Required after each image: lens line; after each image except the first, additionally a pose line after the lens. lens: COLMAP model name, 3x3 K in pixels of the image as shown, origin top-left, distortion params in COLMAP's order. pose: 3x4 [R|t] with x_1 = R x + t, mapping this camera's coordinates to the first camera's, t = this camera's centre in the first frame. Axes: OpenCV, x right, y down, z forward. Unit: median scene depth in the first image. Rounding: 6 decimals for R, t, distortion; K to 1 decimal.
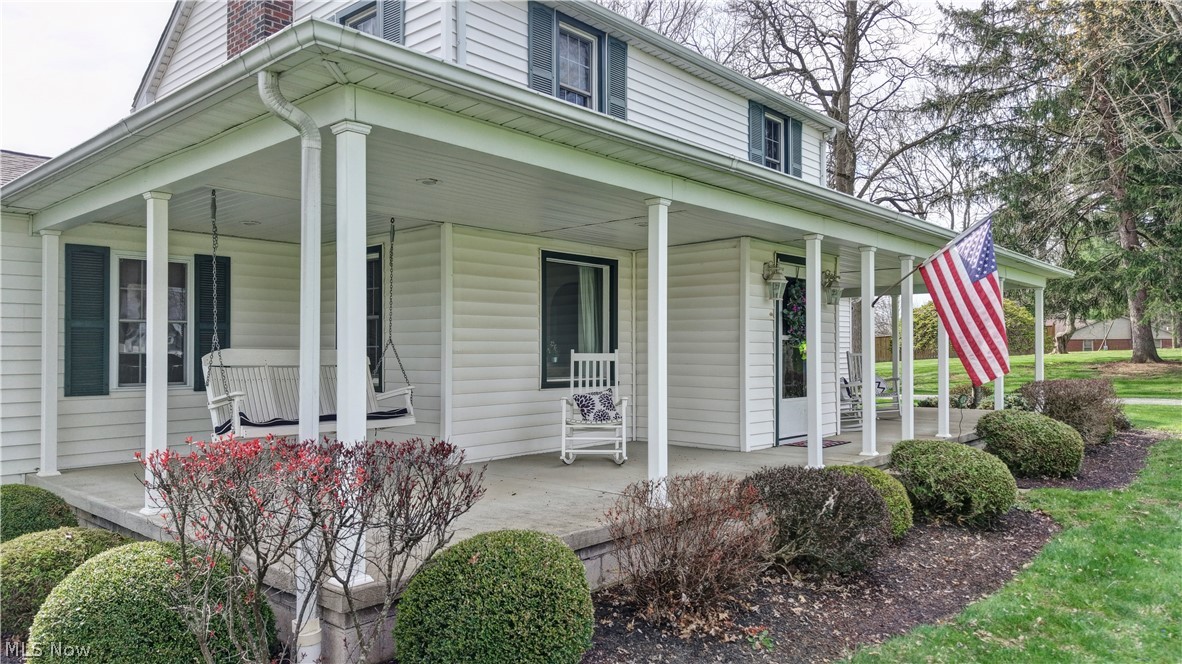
lens RADIAL K [[794.7, 0, 590.9], [0, 794.7, 336.7], [0, 0, 1]] dist [0.033043, -0.024432]
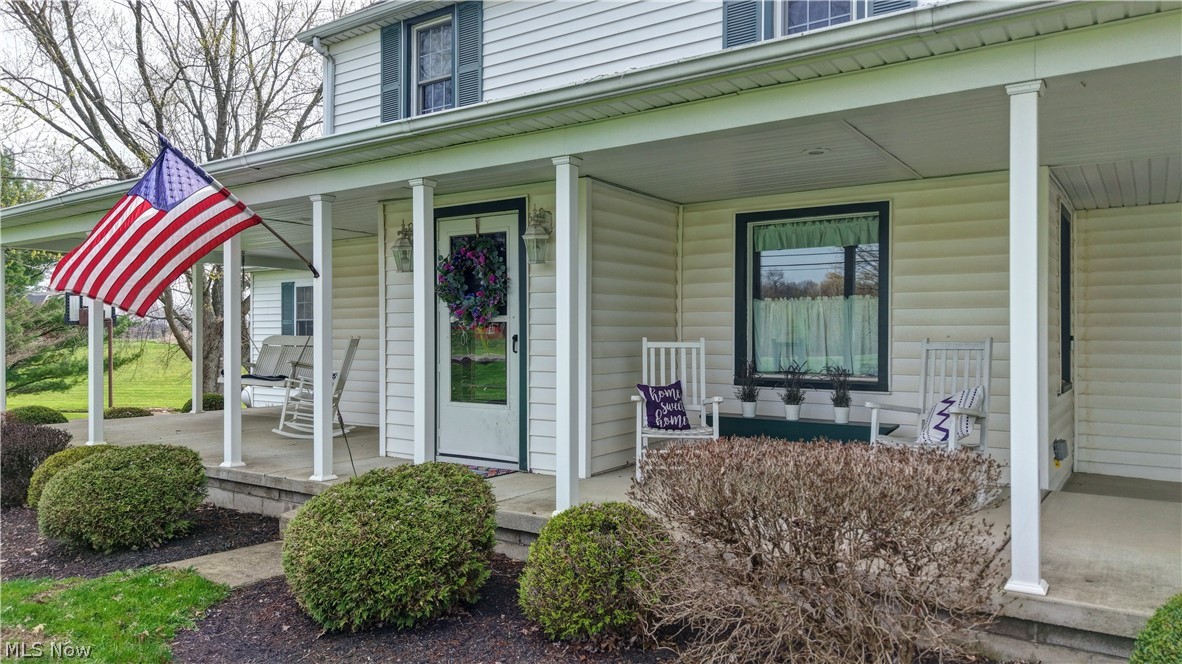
lens RADIAL K [[794.7, 0, 590.0], [0, 794.7, 337.8], [0, 0, 1]] dist [0.033043, -0.024432]
pose [[0.120459, -0.001901, -0.992716, 0.971641], [0.013860, 0.999904, -0.000233, 0.024972], [0.992622, -0.013731, 0.120474, 0.937144]]
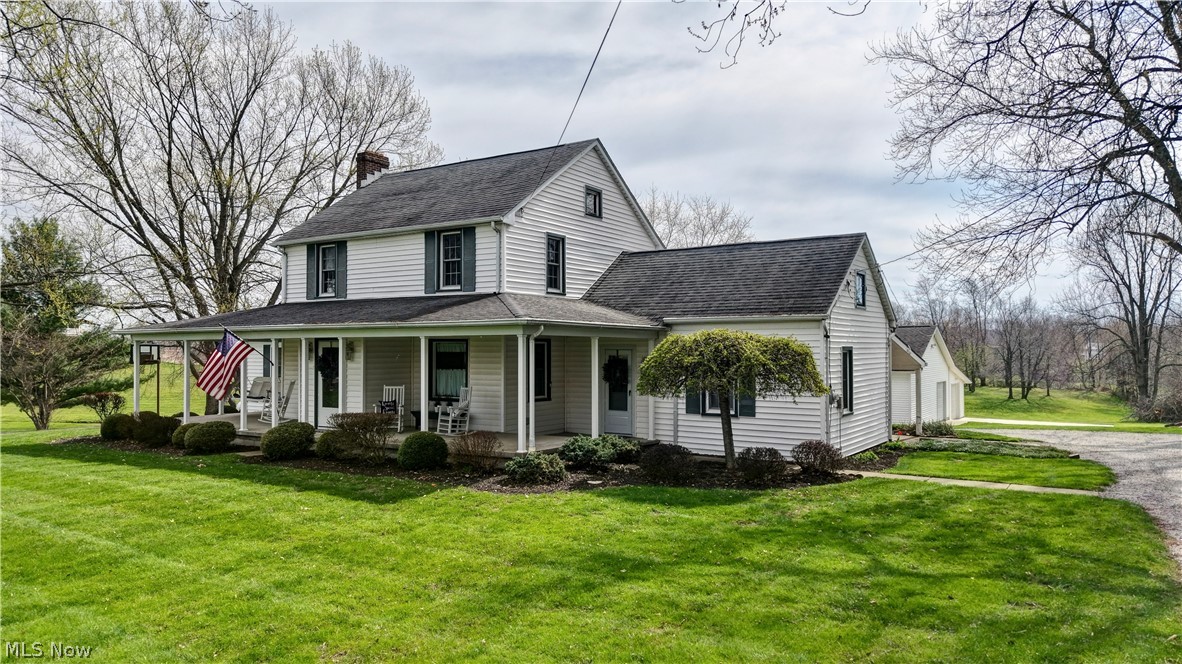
lens RADIAL K [[794.7, 0, 596.4], [0, 794.7, 333.2], [0, 0, 1]] dist [0.033043, -0.024432]
pose [[0.141912, -0.021833, -0.989639, 2.305939], [0.018124, 0.999646, -0.019455, -0.052690], [0.989713, -0.015176, 0.142257, 1.290013]]
